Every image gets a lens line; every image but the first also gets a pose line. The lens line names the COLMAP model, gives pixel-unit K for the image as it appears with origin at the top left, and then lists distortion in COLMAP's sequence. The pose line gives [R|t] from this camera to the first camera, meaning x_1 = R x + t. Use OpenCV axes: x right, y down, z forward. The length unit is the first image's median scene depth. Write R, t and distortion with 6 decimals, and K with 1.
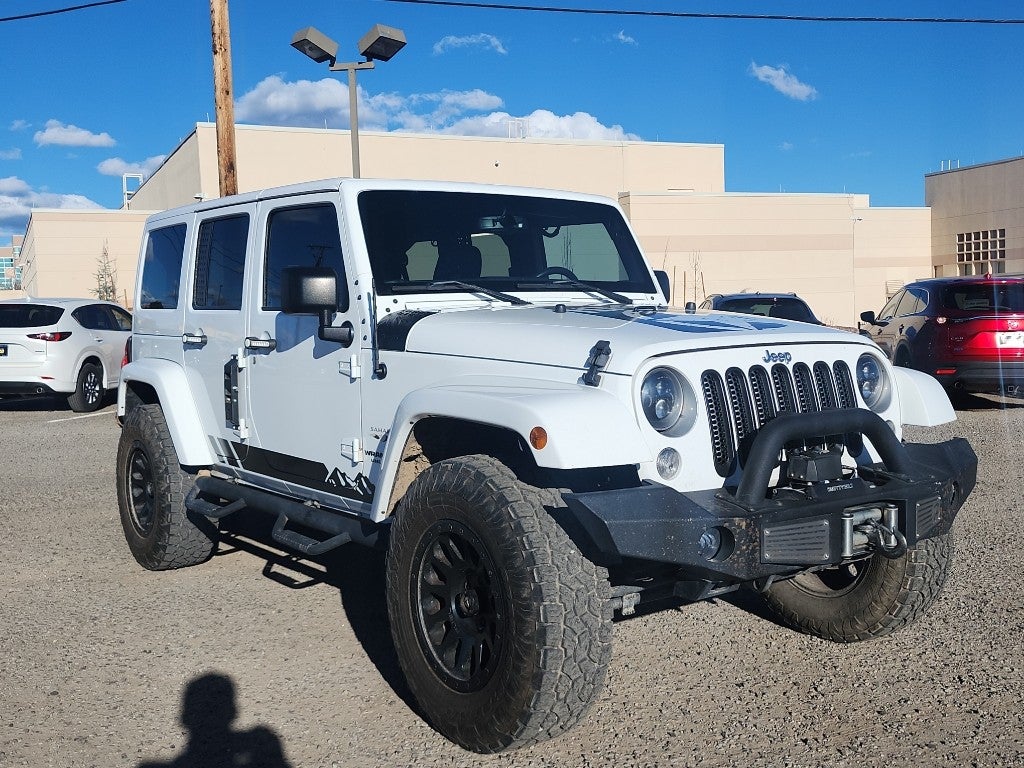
lens RADIAL K [[1046.6, 0, 516.5], [0, 1046.6, 360.7], [0, 0, 1]] dist [0.161093, -0.285788]
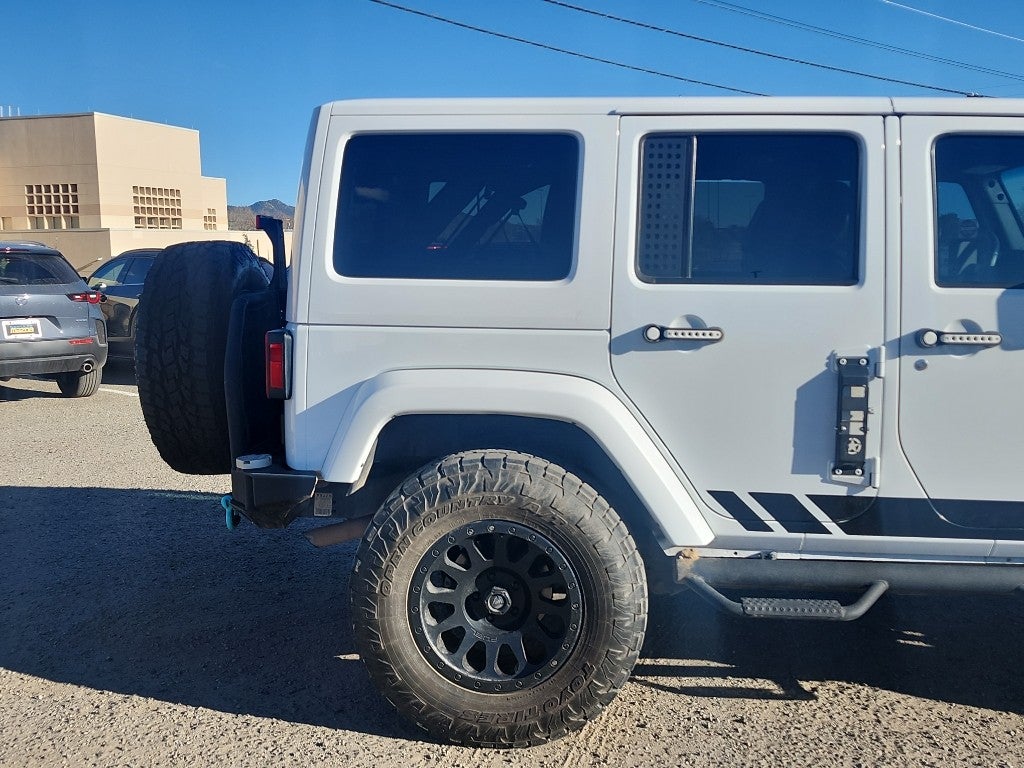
lens RADIAL K [[1046.6, 0, 516.5], [0, 1046.6, 360.7], [0, 0, 1]] dist [0.161093, -0.285788]
pose [[0.659345, -0.053236, 0.749954, -1.019489], [0.021130, 0.998408, 0.052296, -0.047170], [-0.751544, -0.018634, 0.659420, 0.857936]]
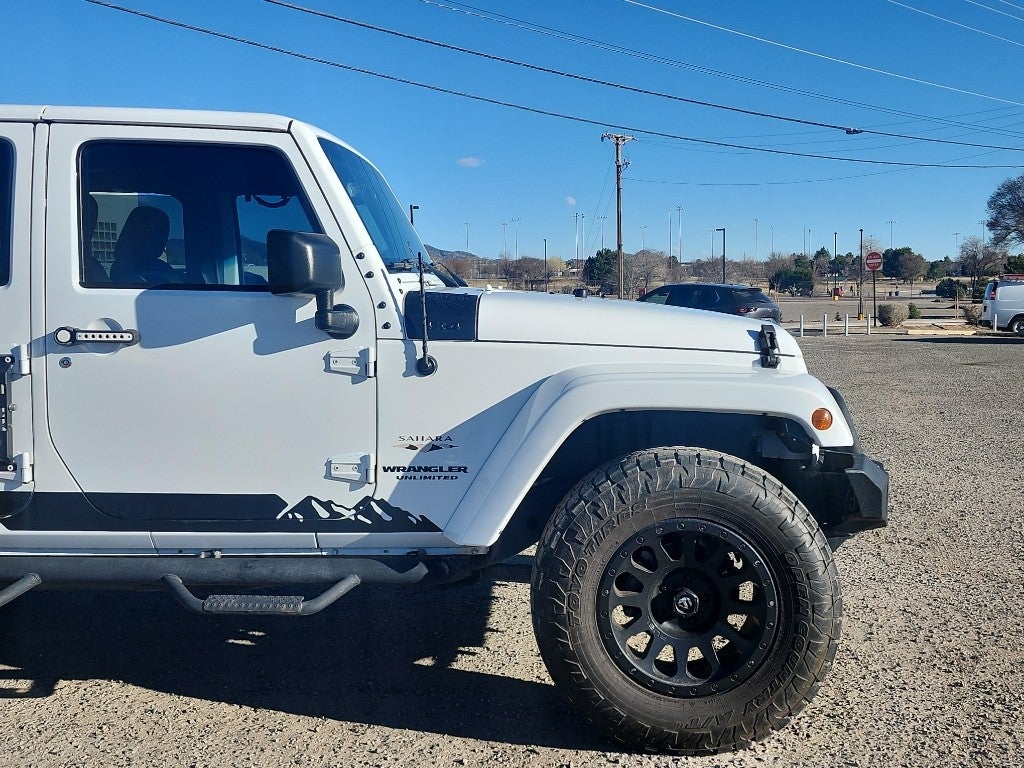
lens RADIAL K [[1046.6, 0, 516.5], [0, 1046.6, 360.7], [0, 0, 1]] dist [0.161093, -0.285788]
pose [[0.627003, -0.032727, 0.778329, -0.673859], [0.025202, 0.999446, 0.021723, -0.009570], [-0.778609, 0.005995, 0.627481, 0.404520]]
